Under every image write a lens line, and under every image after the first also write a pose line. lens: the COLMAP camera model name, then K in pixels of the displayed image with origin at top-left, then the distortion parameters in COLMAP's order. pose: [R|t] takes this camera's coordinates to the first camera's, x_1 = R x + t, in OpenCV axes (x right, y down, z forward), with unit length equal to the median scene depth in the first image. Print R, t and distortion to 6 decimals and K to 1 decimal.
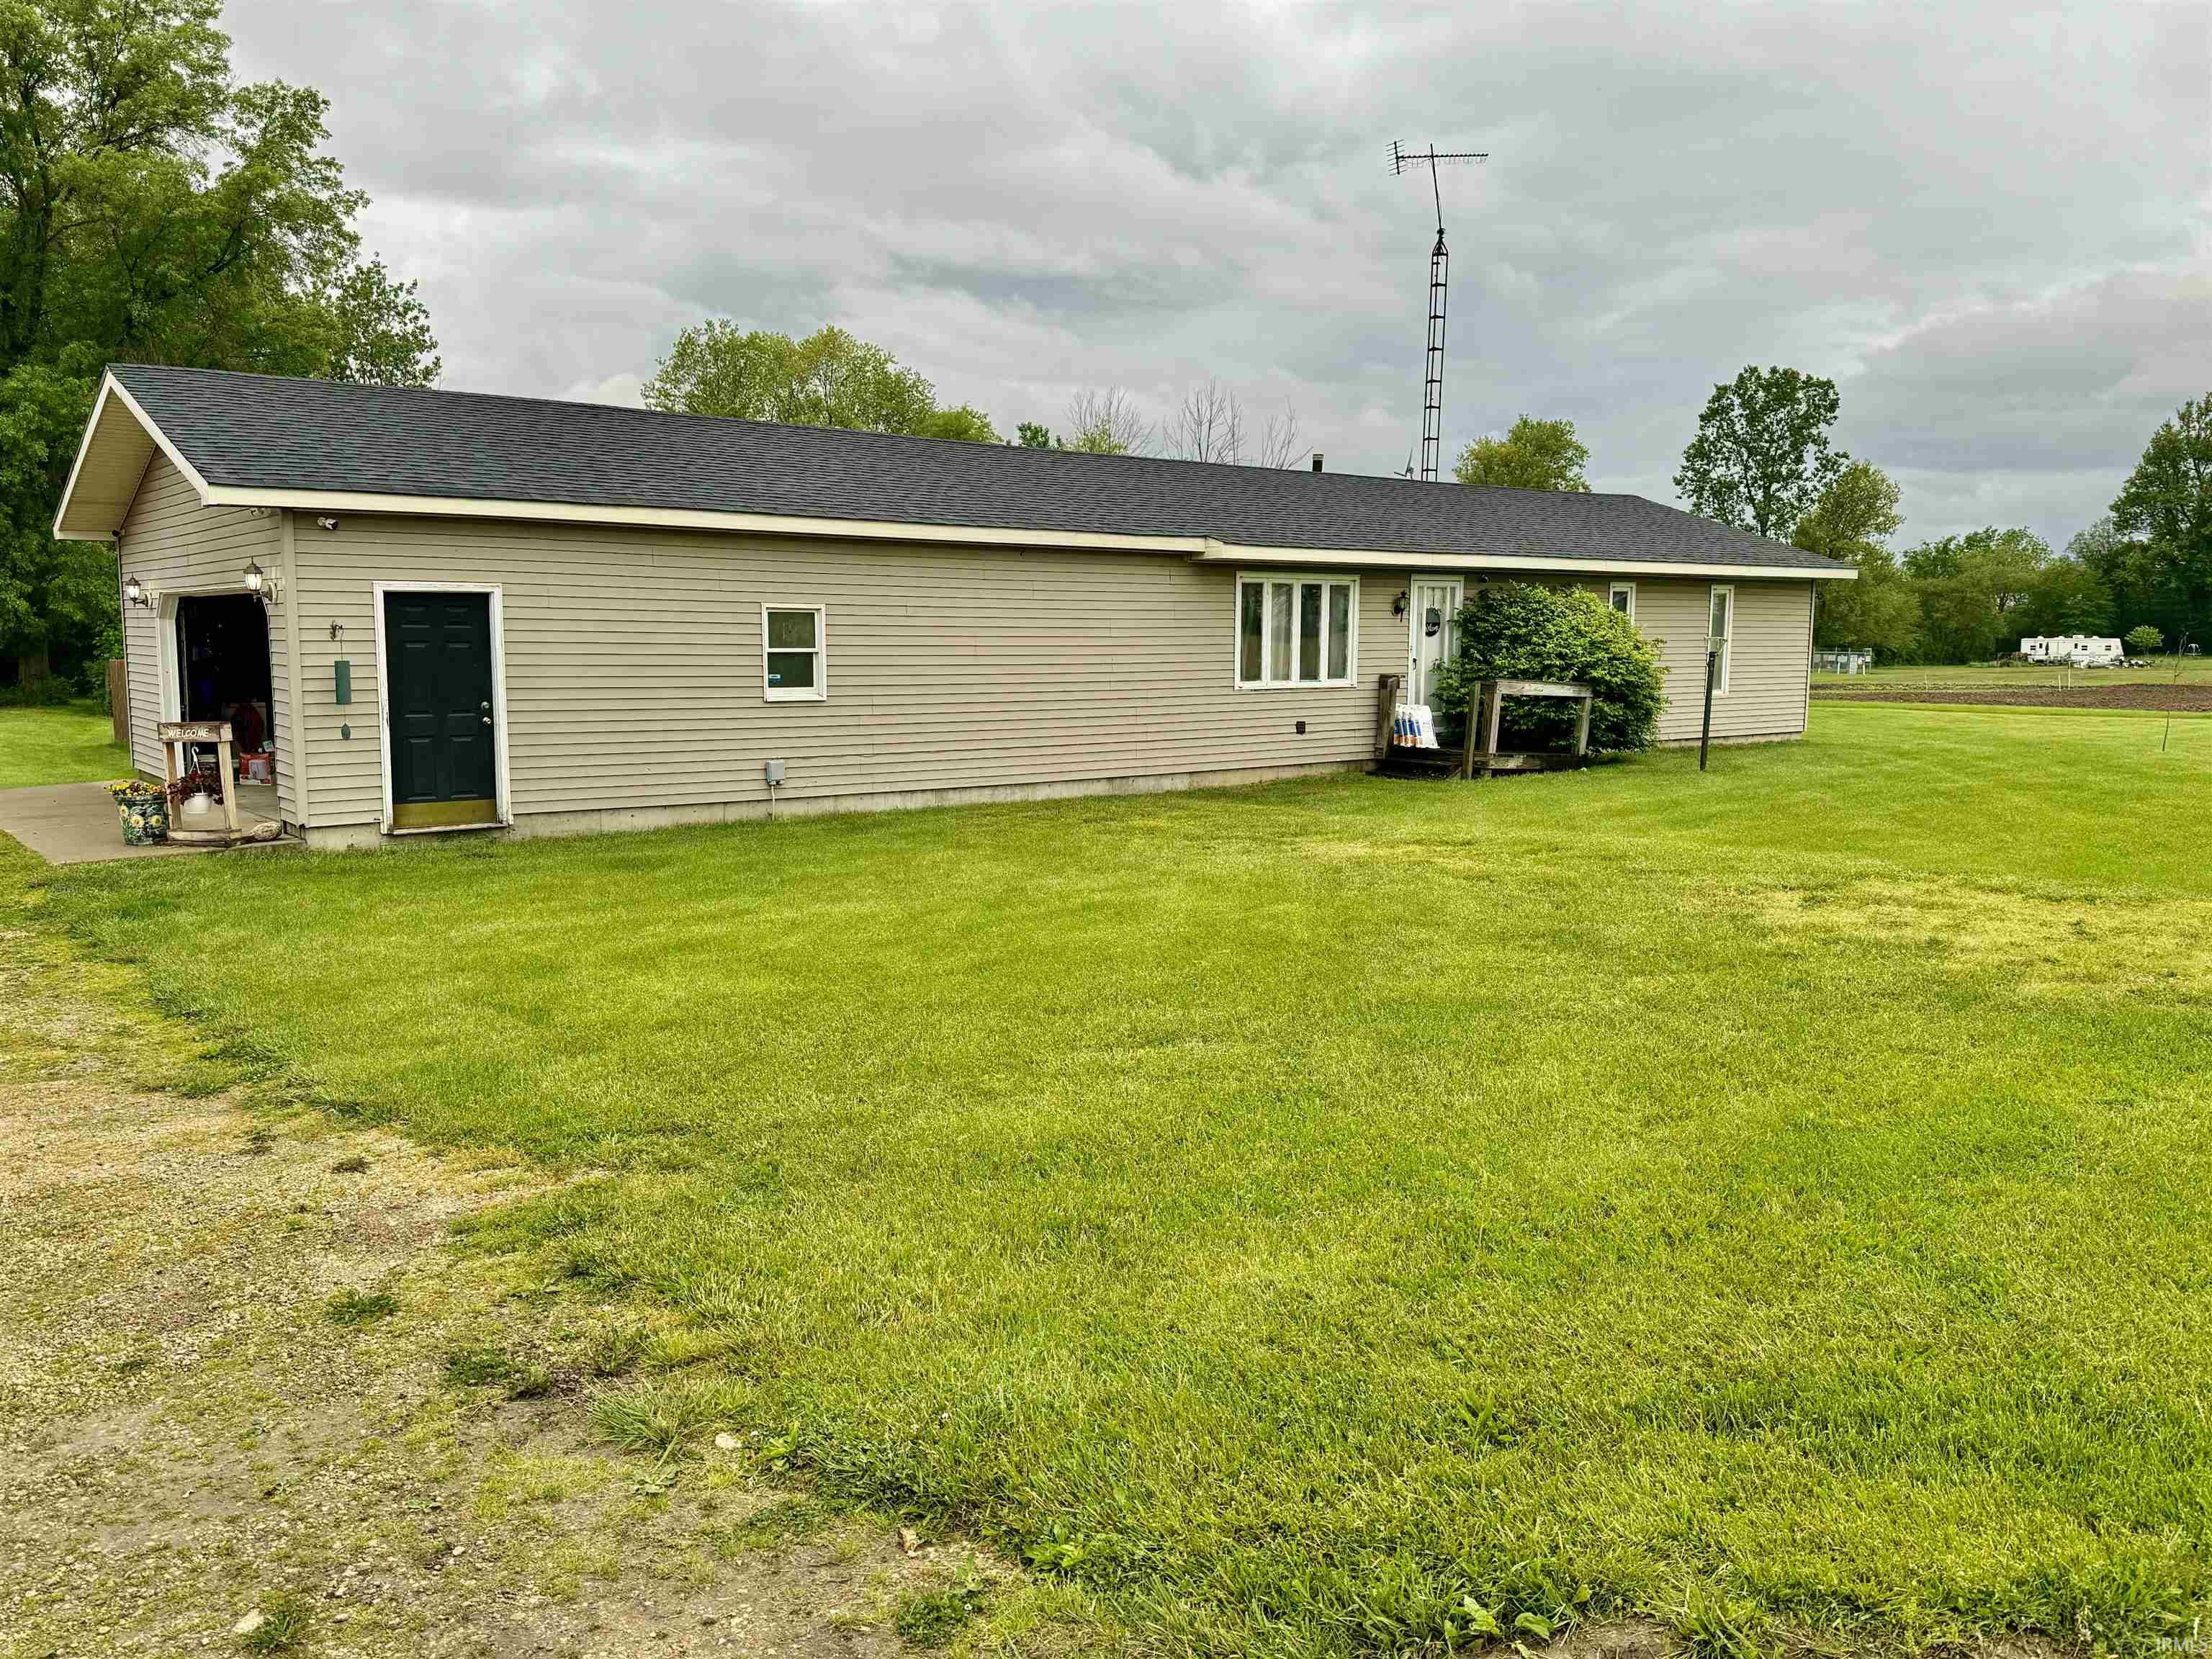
lens RADIAL K [[1698.0, 0, 1106.0], [0, 1698.0, 829.5], [0, 0, 1]] dist [0.110080, -0.164907]
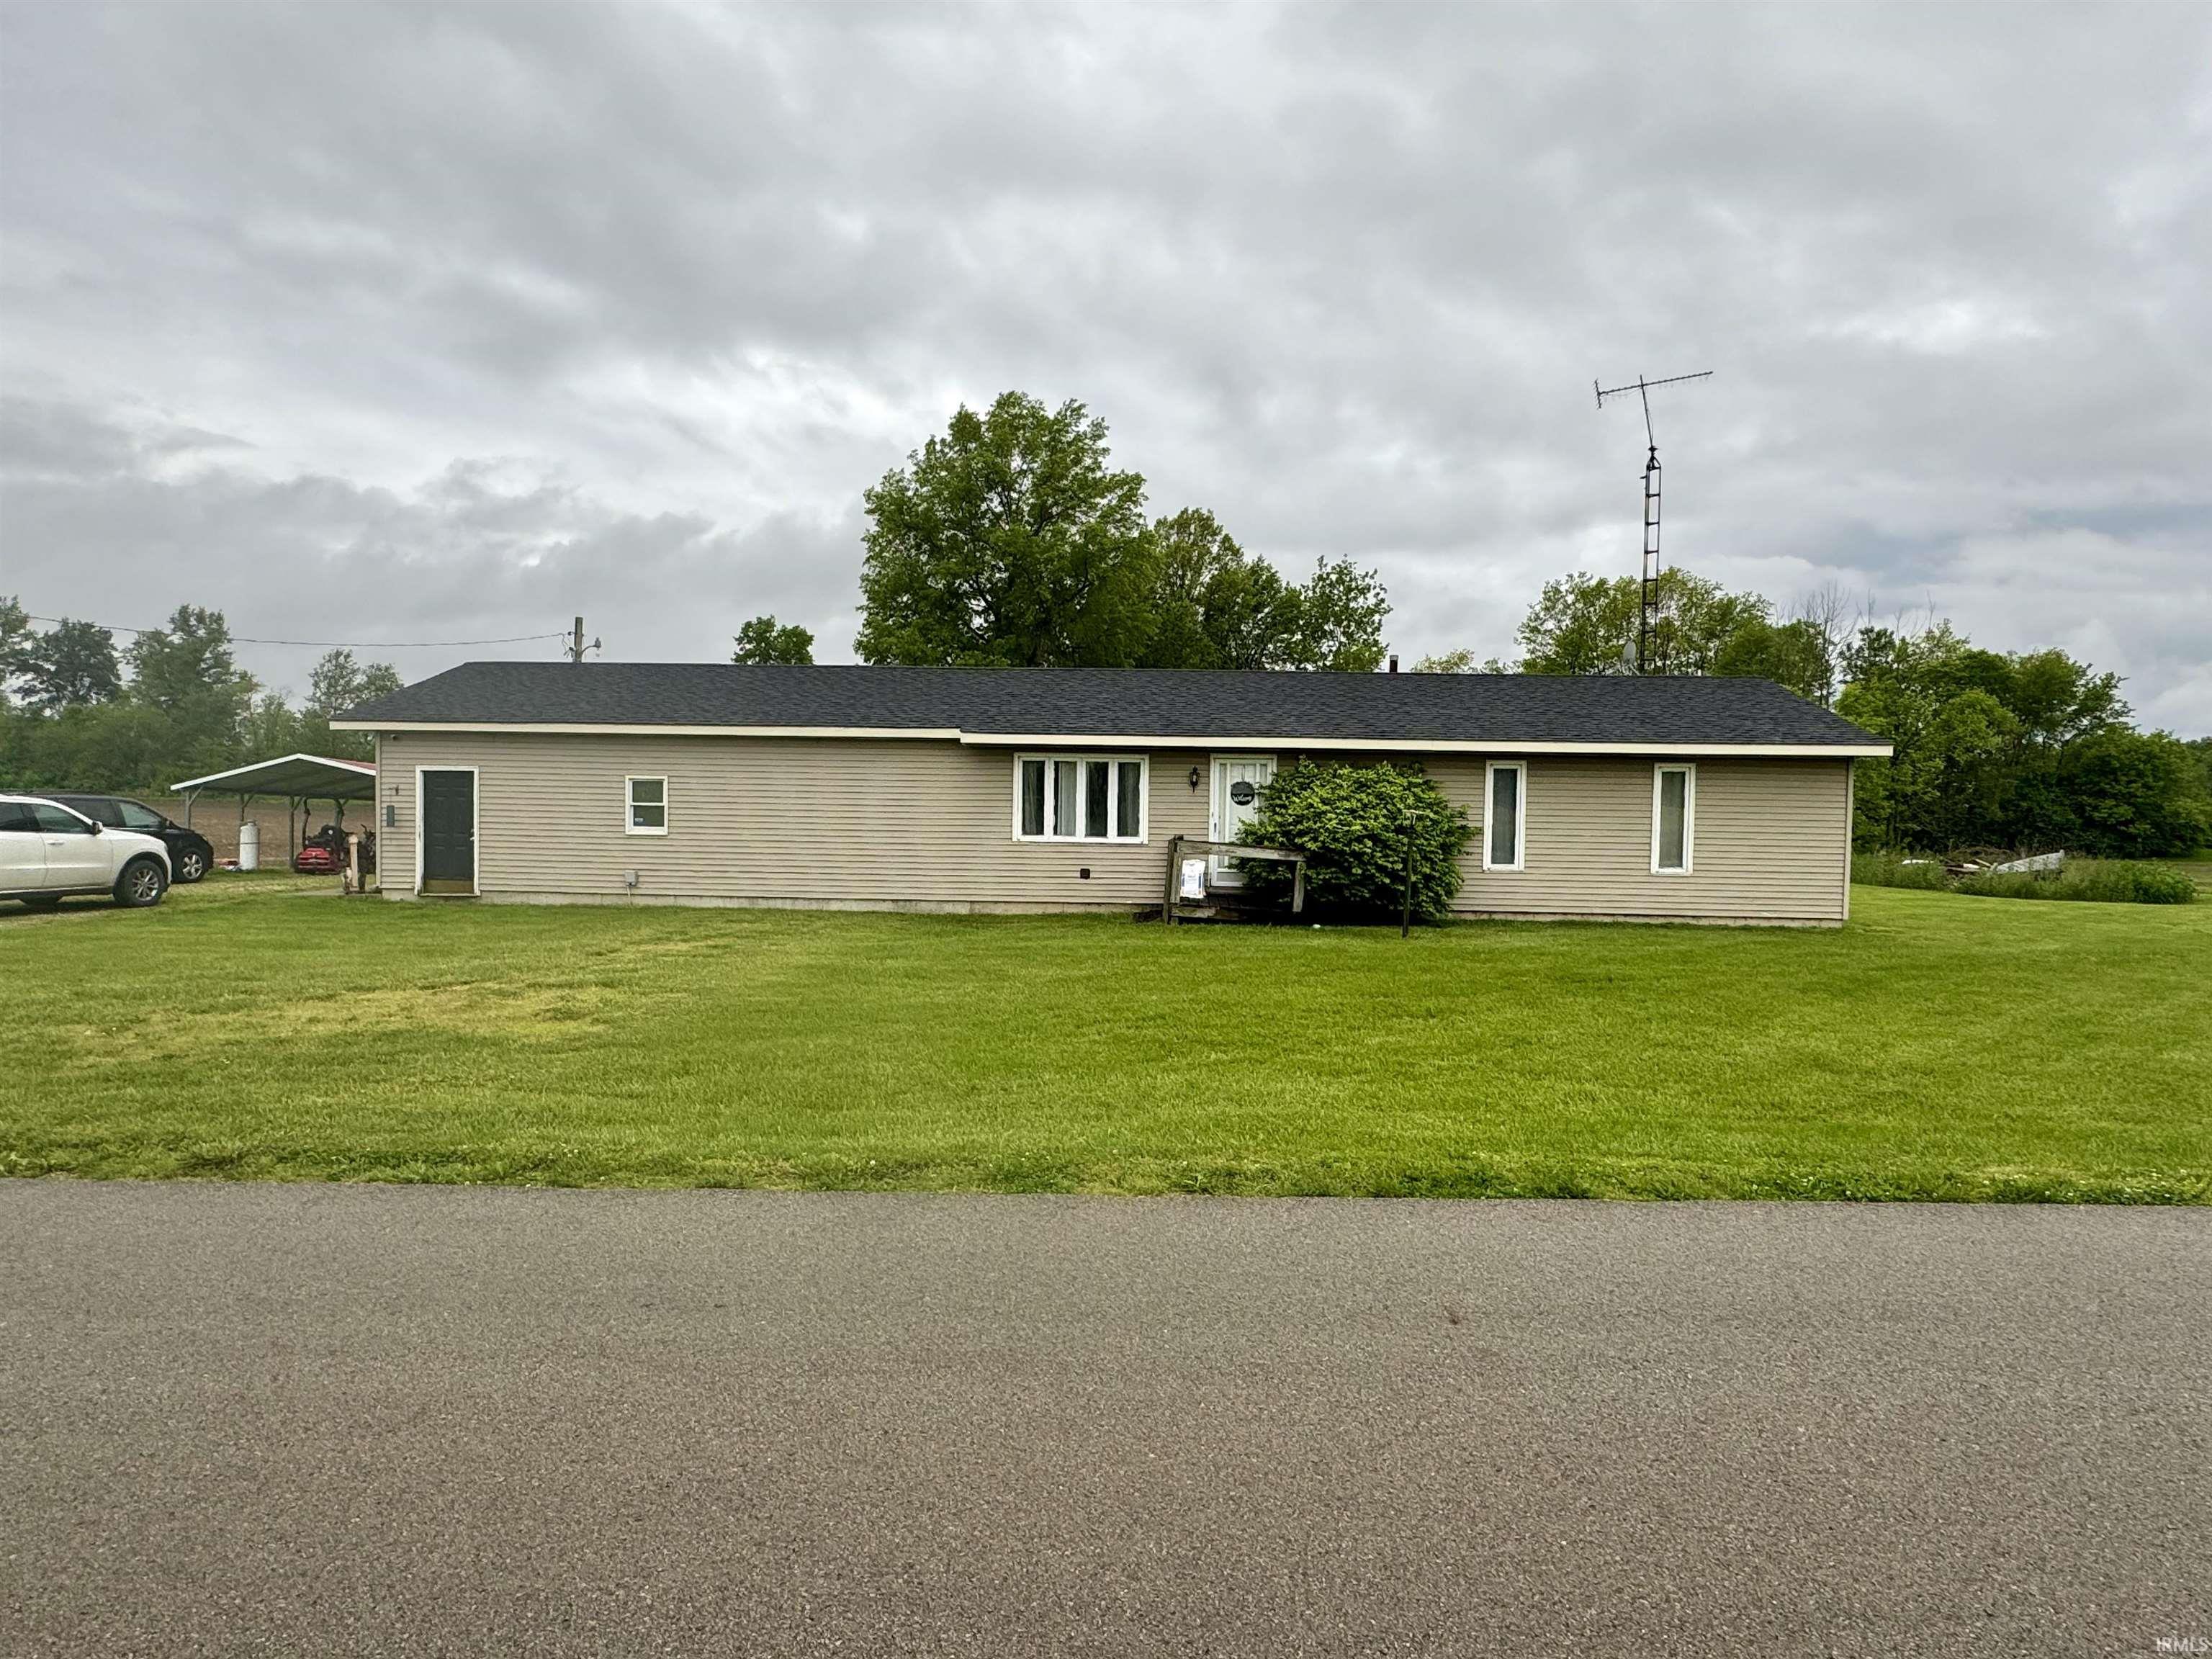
lens RADIAL K [[1255.4, 0, 1106.0], [0, 1255.4, 829.5], [0, 0, 1]] dist [-0.001088, 0.000405]
pose [[0.749393, 0.027550, -0.661552, 0.742220], [-0.090589, 0.994005, -0.061223, -0.036625], [0.655899, 0.105810, 0.747396, 0.303862]]
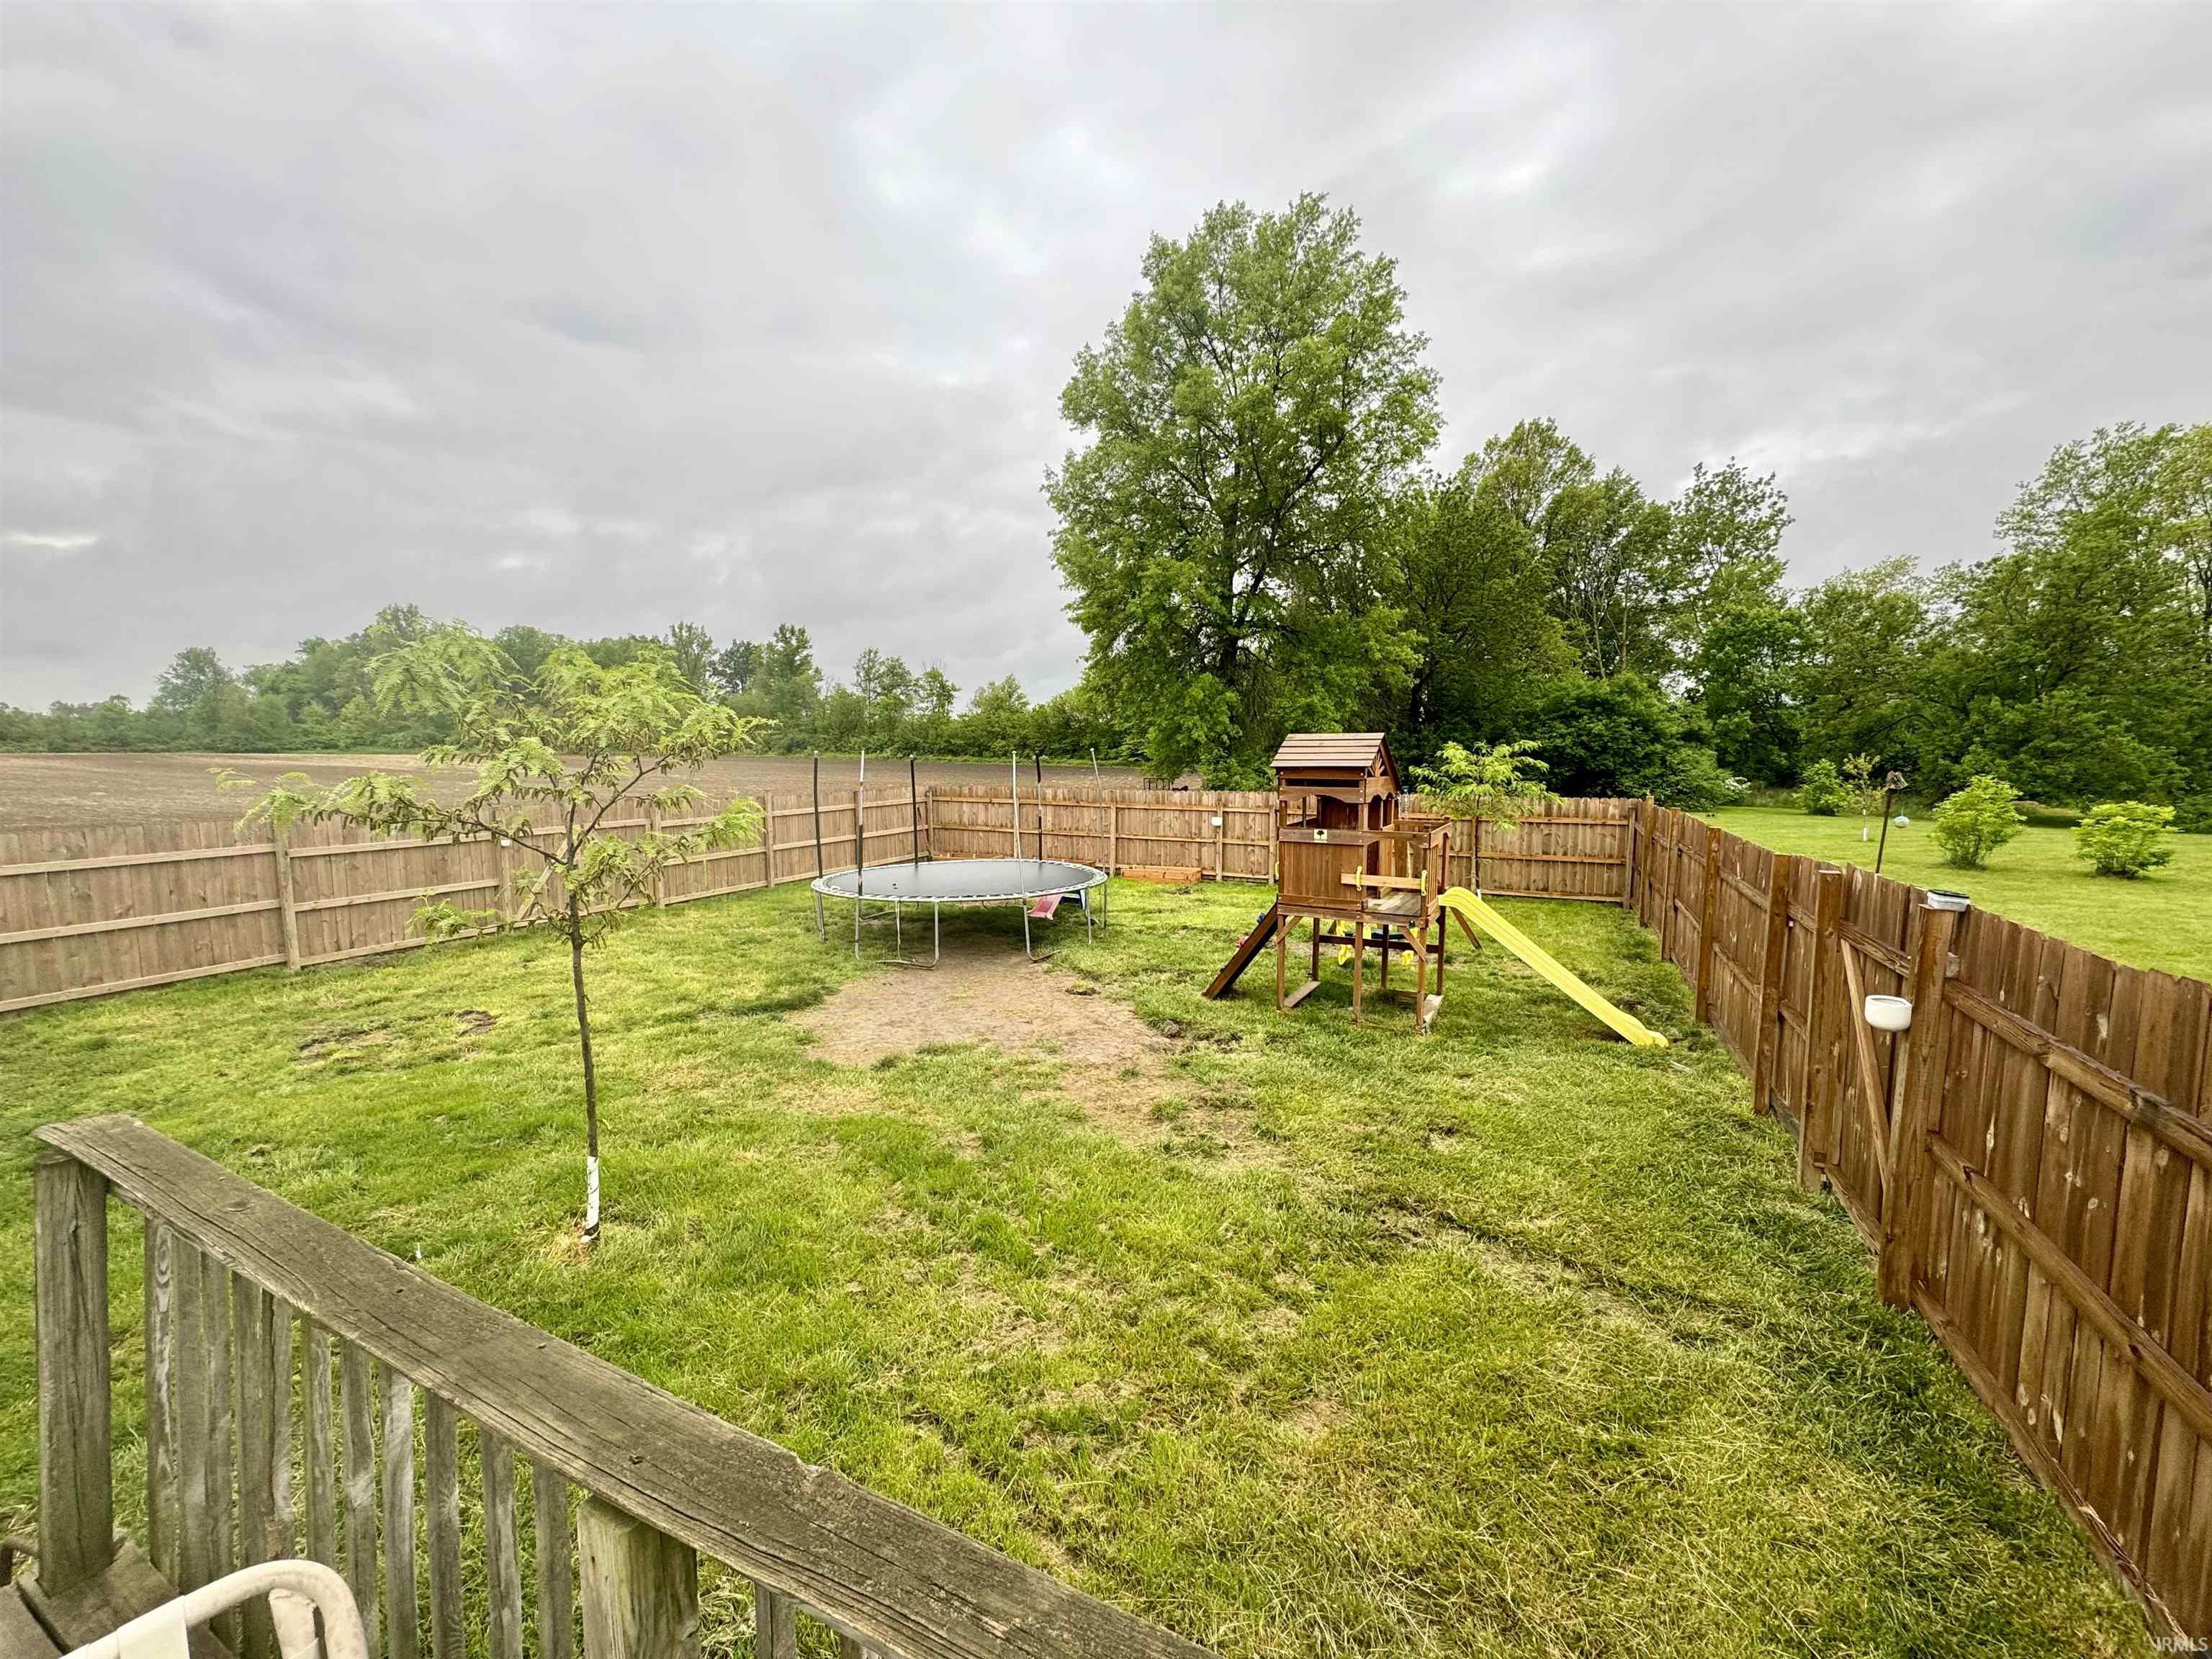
lens RADIAL K [[874.7, 0, 1106.0], [0, 874.7, 829.5], [0, 0, 1]] dist [0.000581, 0.000297]
pose [[0.415084, 0.087568, -0.905559, 0.026708], [-0.102600, 0.993513, 0.049044, -0.181504], [0.903980, 0.072553, 0.421375, 1.486733]]
